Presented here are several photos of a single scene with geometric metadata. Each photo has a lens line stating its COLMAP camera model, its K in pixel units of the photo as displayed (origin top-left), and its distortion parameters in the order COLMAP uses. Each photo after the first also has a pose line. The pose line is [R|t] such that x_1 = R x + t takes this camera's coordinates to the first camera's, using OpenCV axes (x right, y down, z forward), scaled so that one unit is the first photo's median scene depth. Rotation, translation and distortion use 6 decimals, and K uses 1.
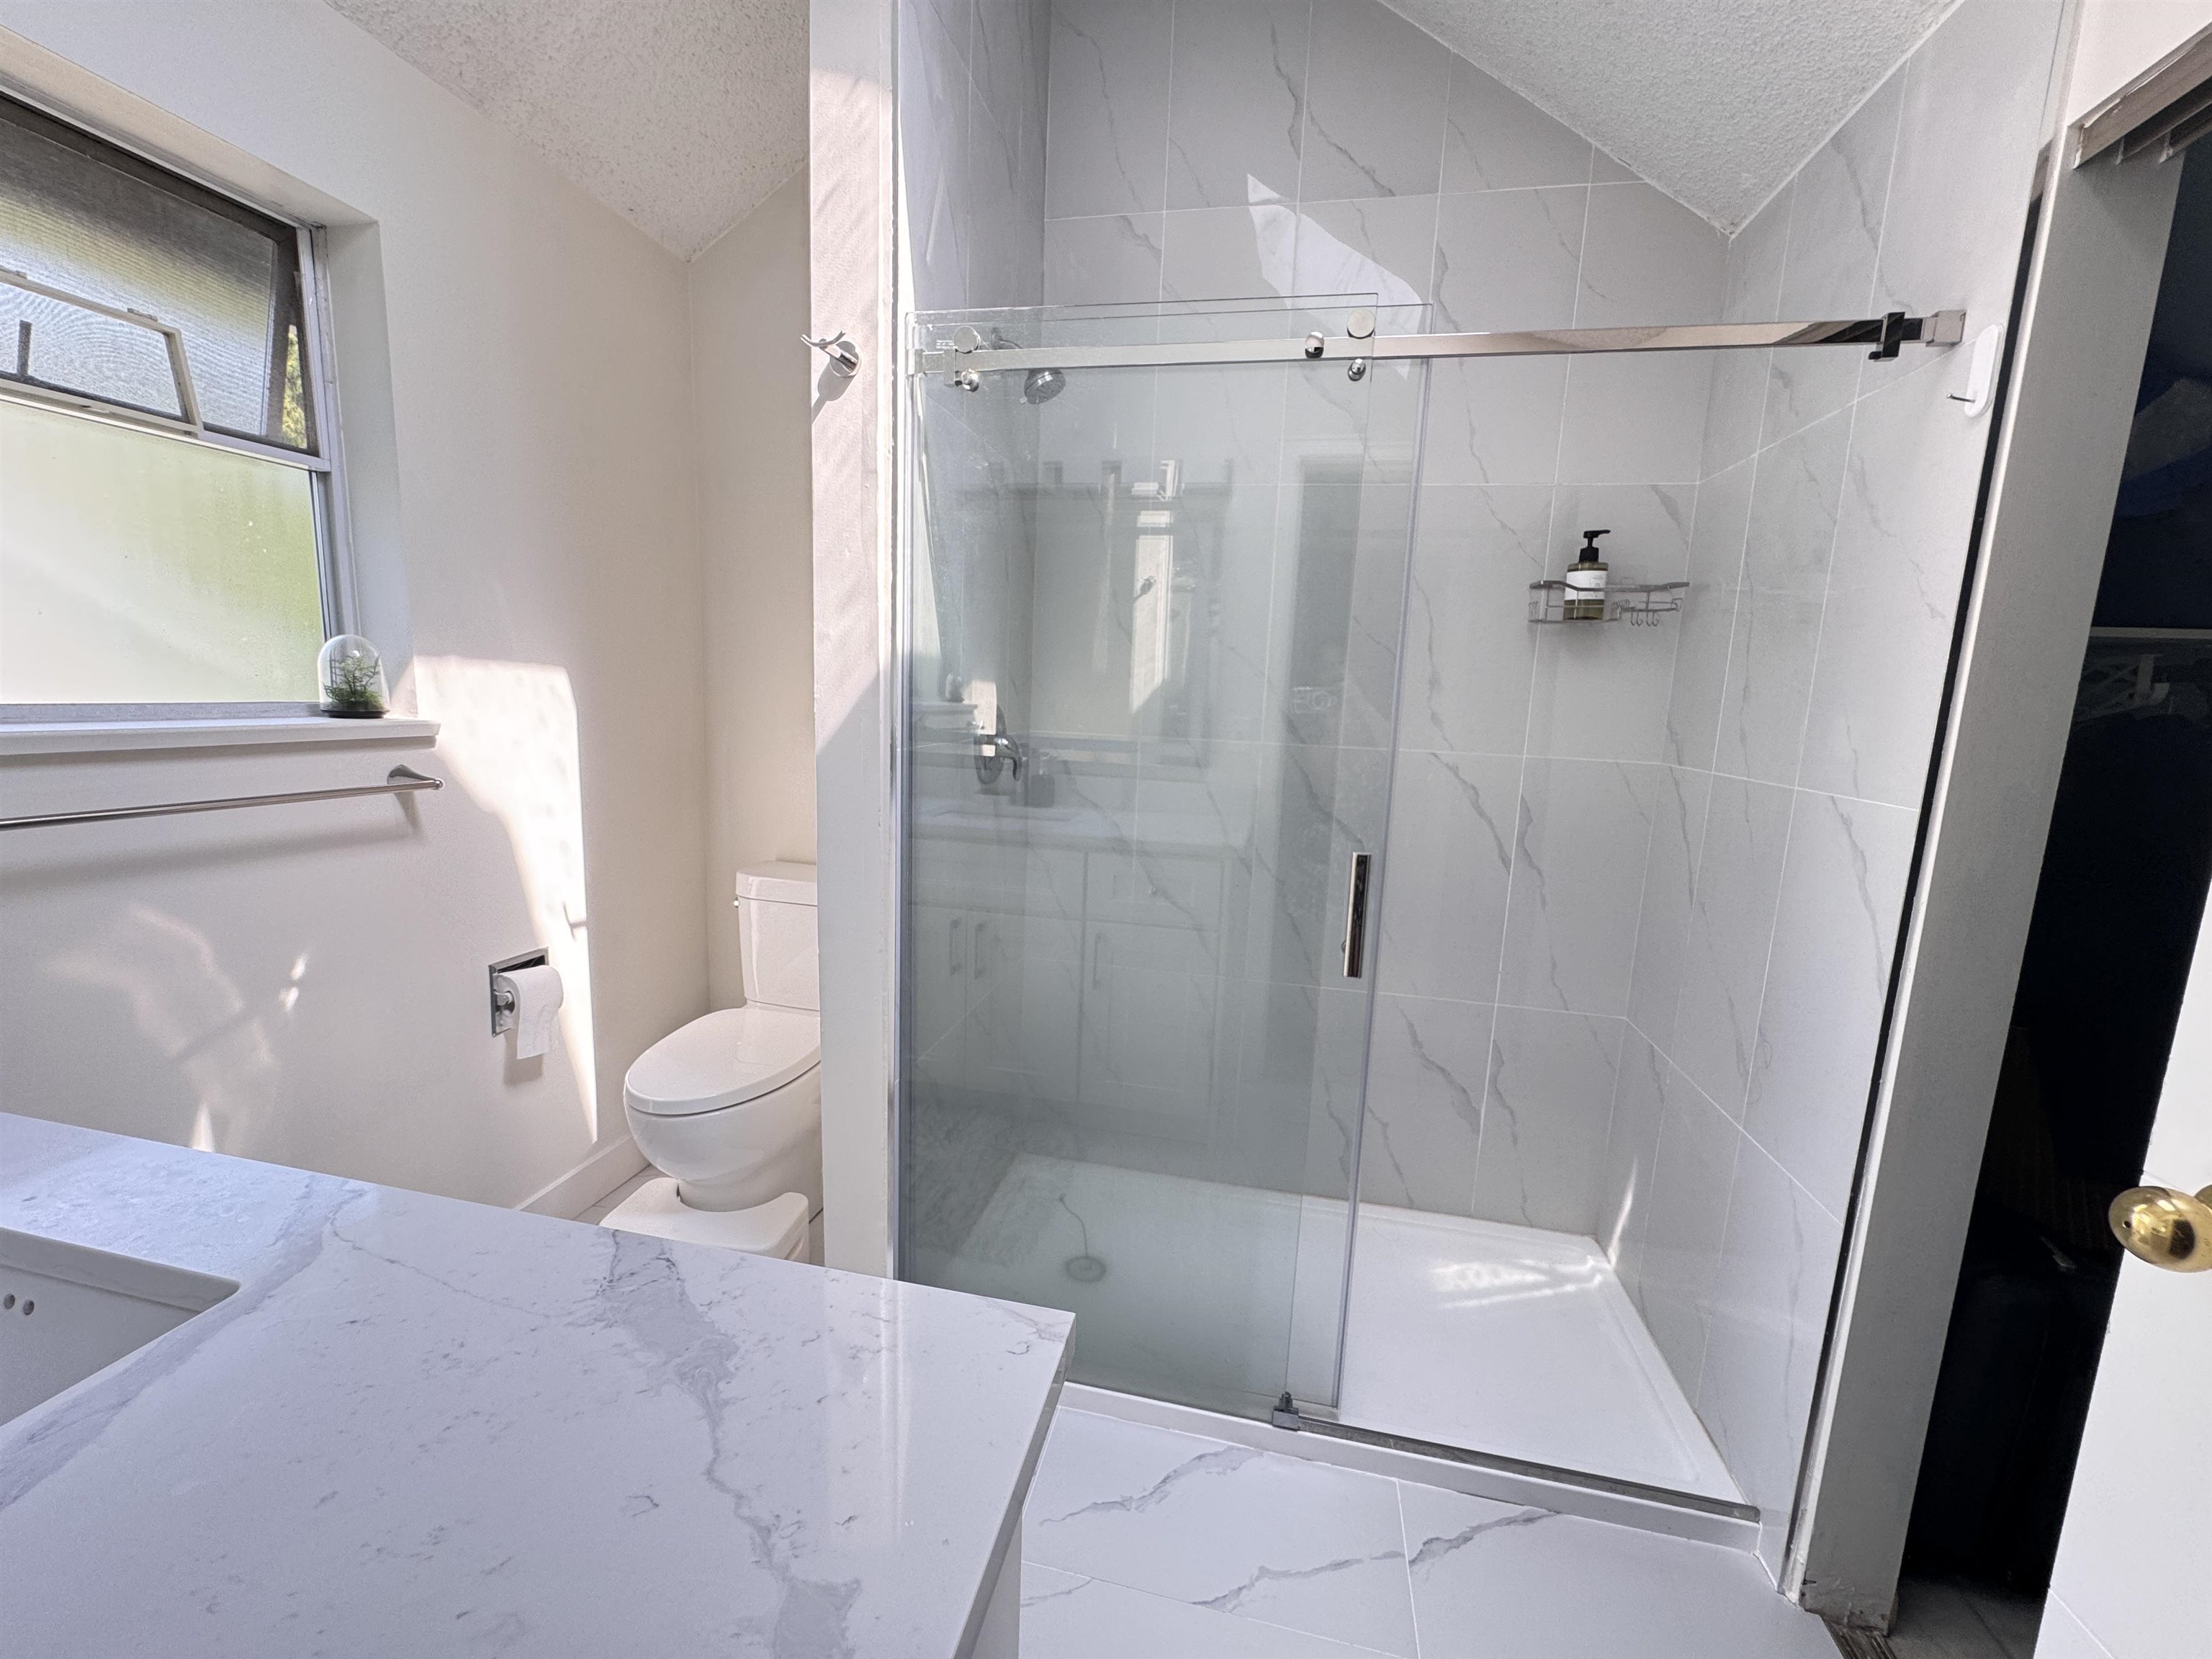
lens RADIAL K [[887.7, 0, 1111.7], [0, 887.7, 825.8], [0, 0, 1]] dist [-0.005604, -0.000338]
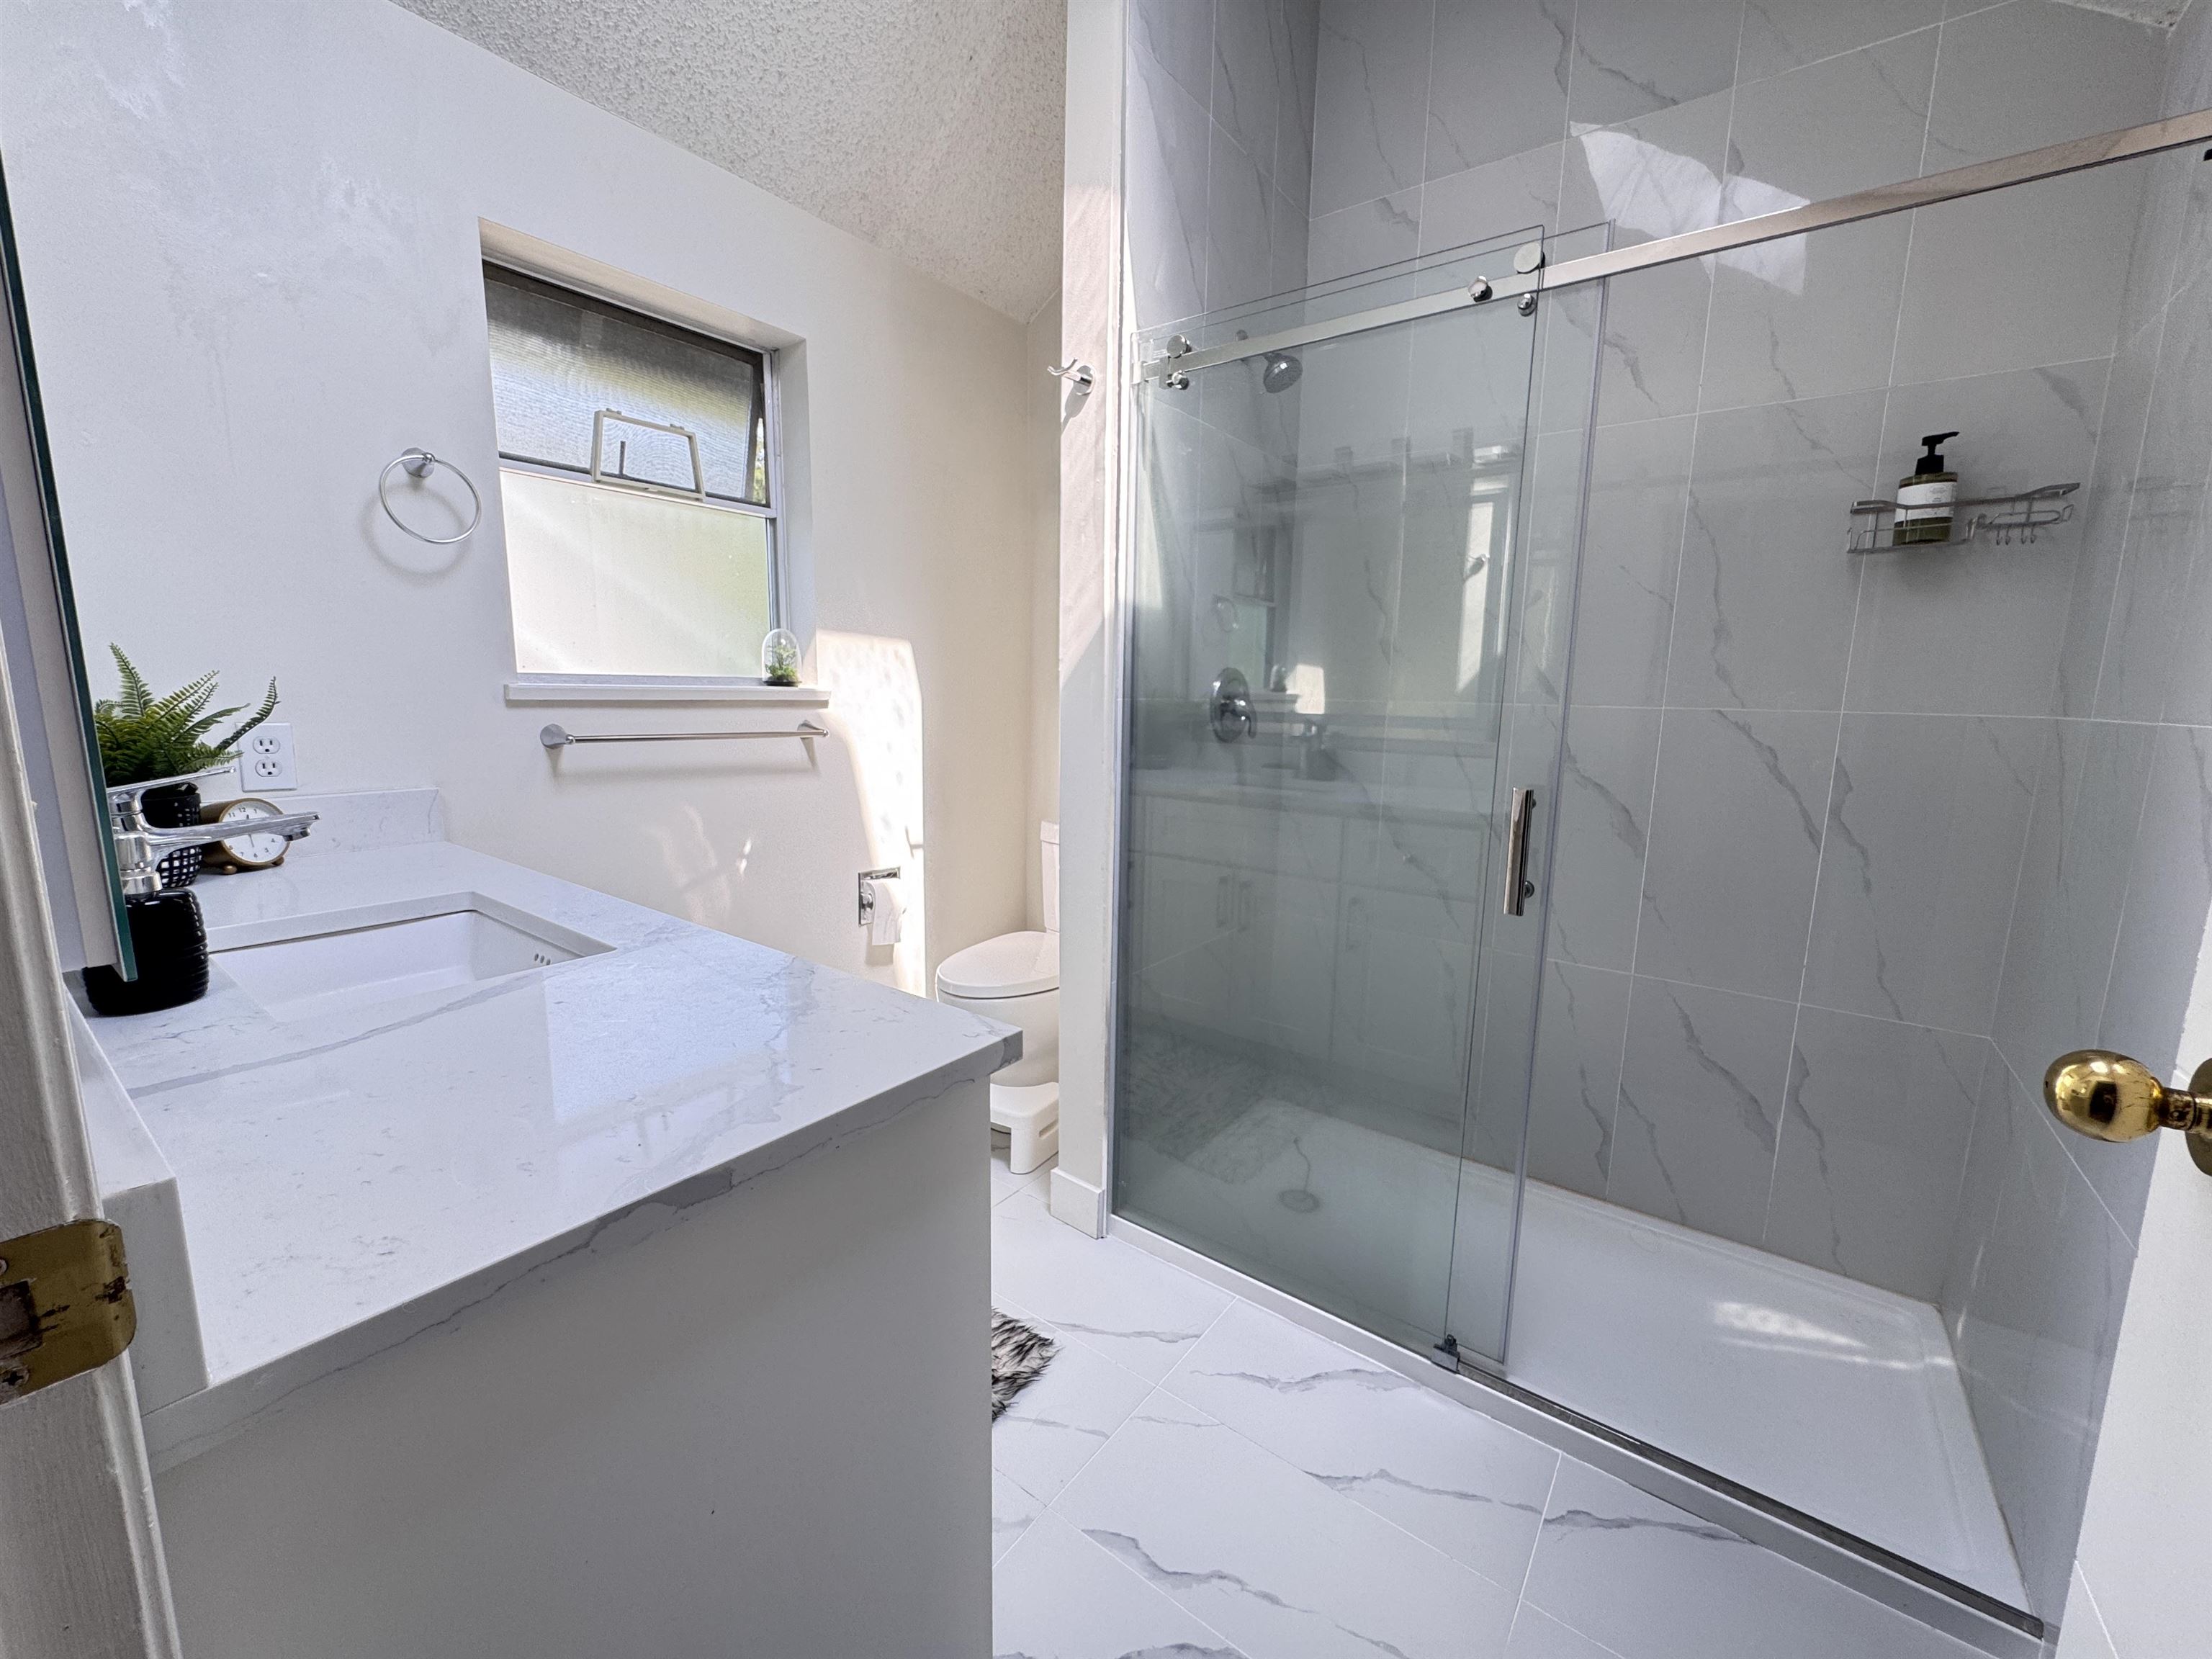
lens RADIAL K [[884.5, 0, 1106.4], [0, 884.5, 826.0], [0, 0, 1]] dist [-0.005079, -0.000054]
pose [[0.907147, 0.040538, -0.418857, 0.231691], [-0.045131, 0.998981, -0.001060, 0.080472], [0.418387, 0.019865, 0.908051, -0.078884]]
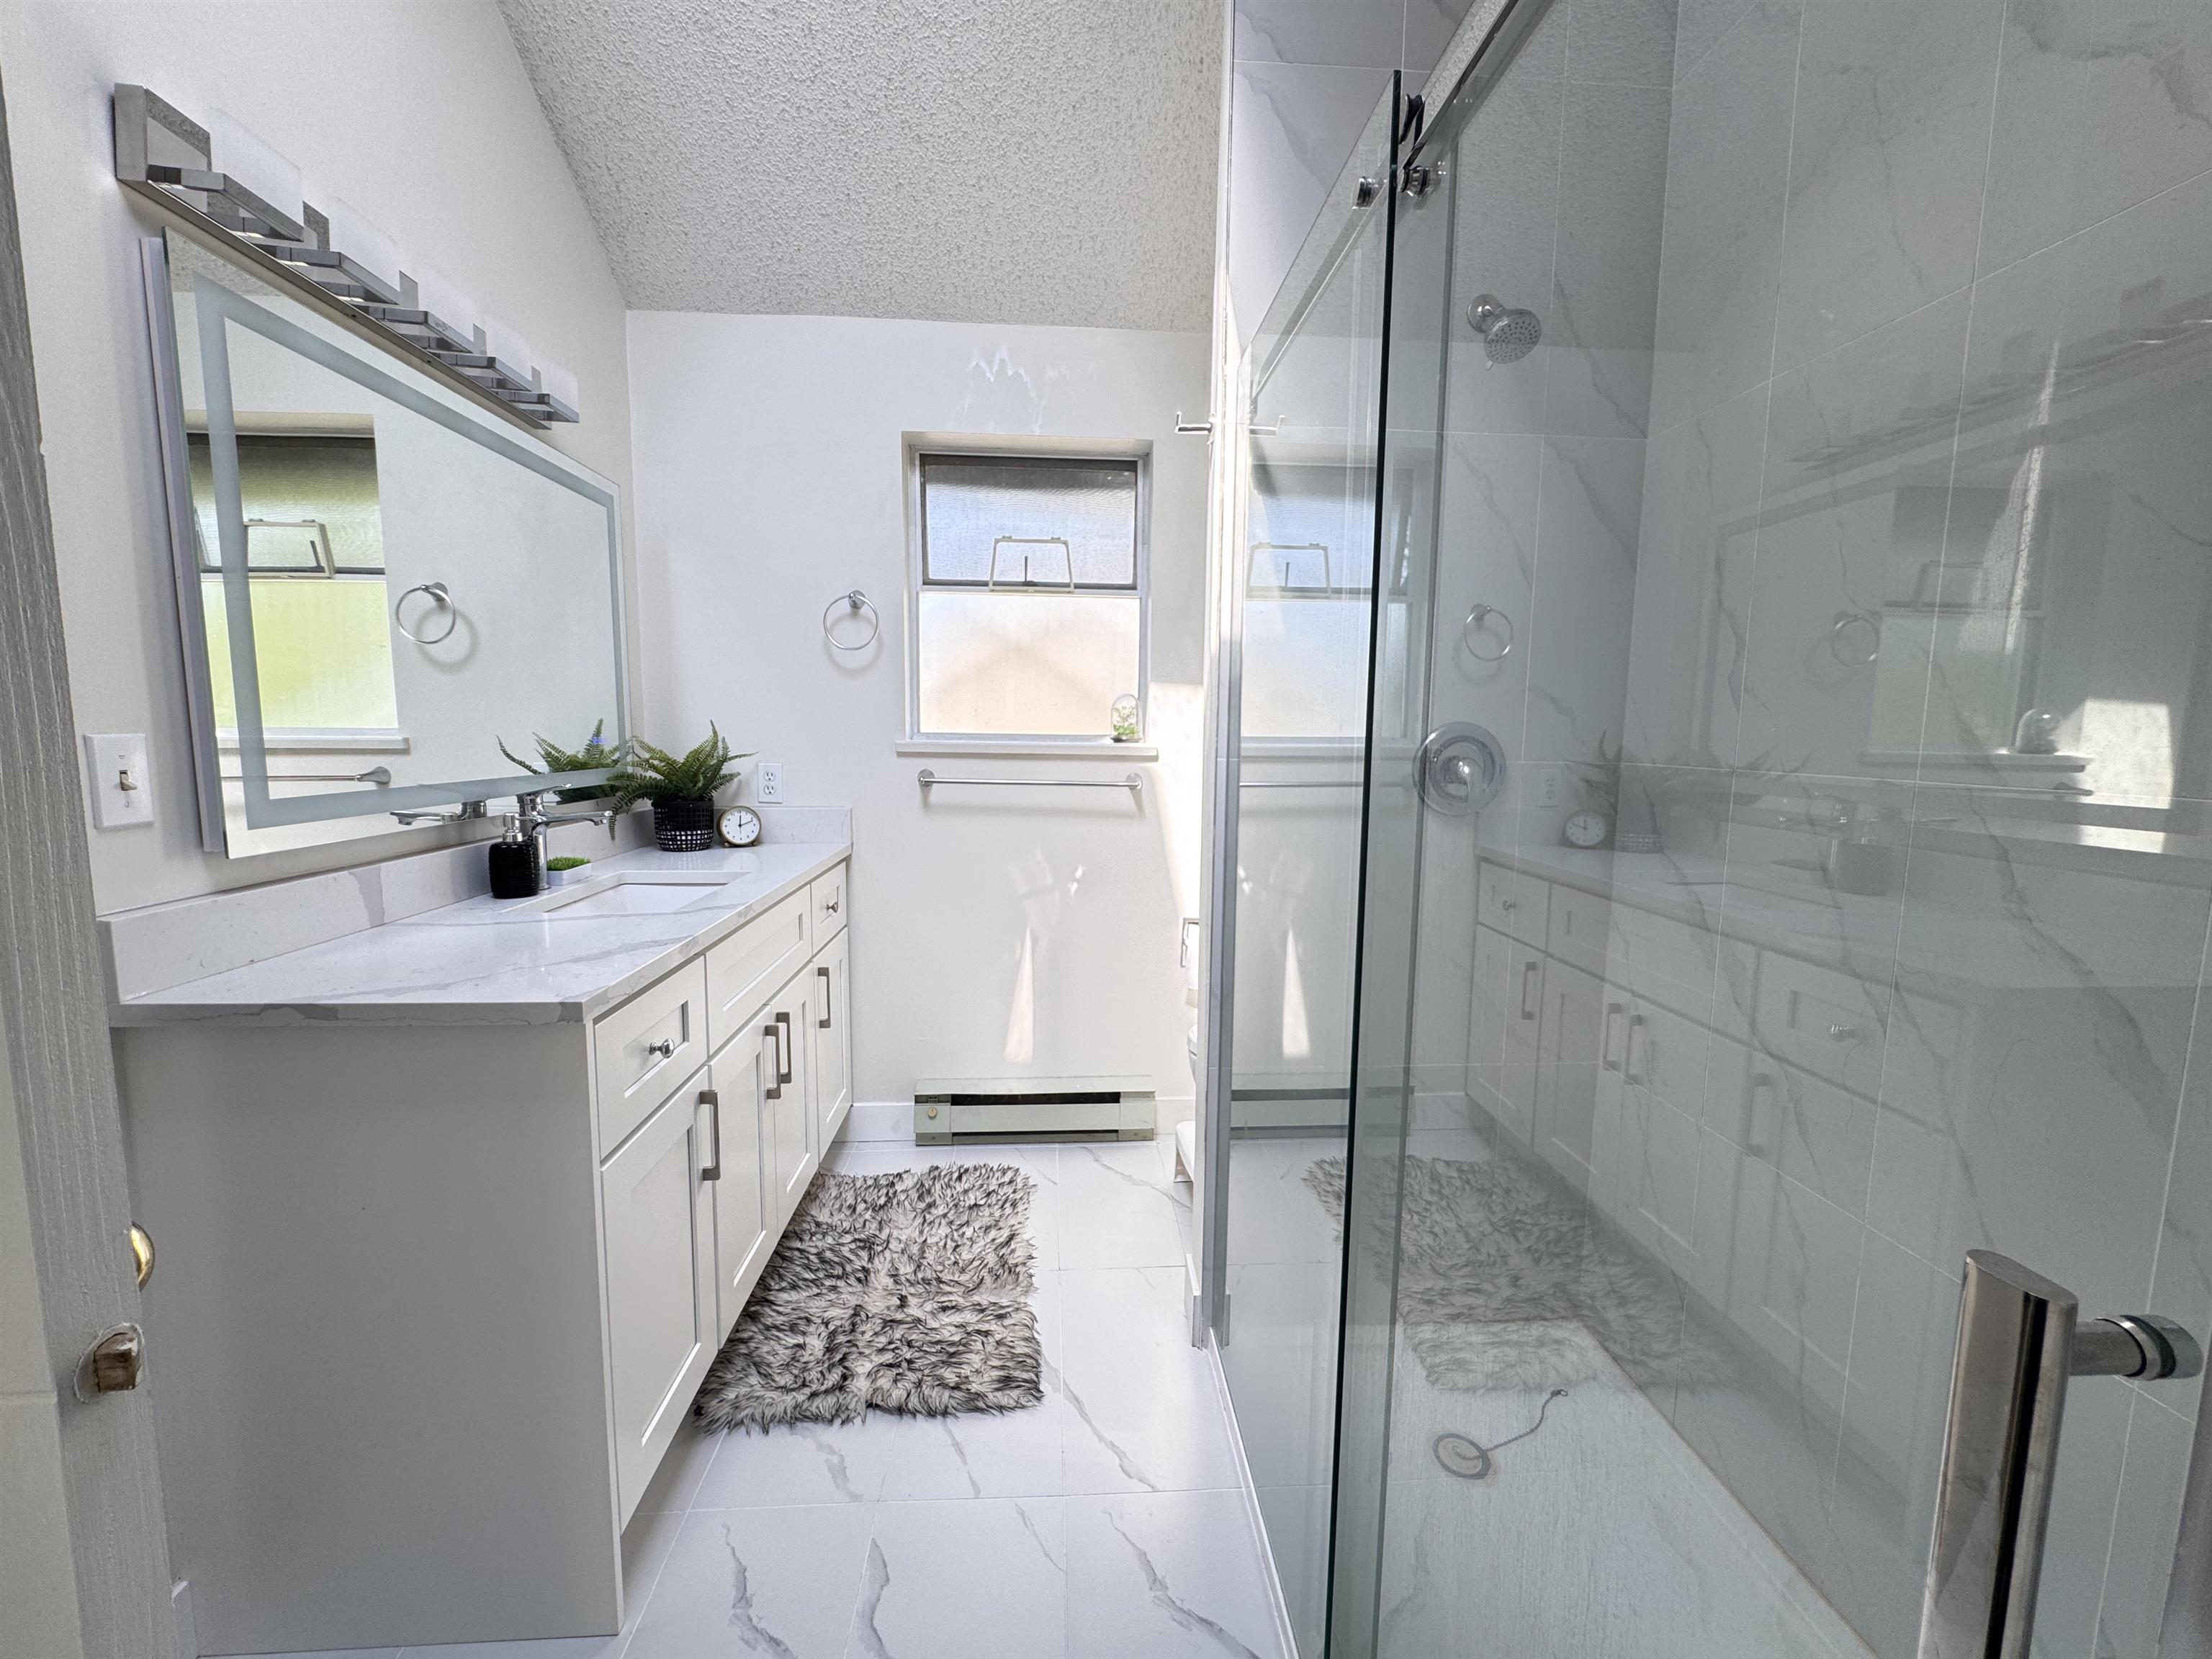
lens RADIAL K [[884.5, 0, 1106.4], [0, 884.5, 826.0], [0, 0, 1]] dist [-0.005079, -0.000054]
pose [[0.267140, 0.067632, -0.961281, 0.726380], [-0.149796, 0.988323, 0.027906, -0.011832], [0.951944, 0.136541, 0.274152, 0.537684]]
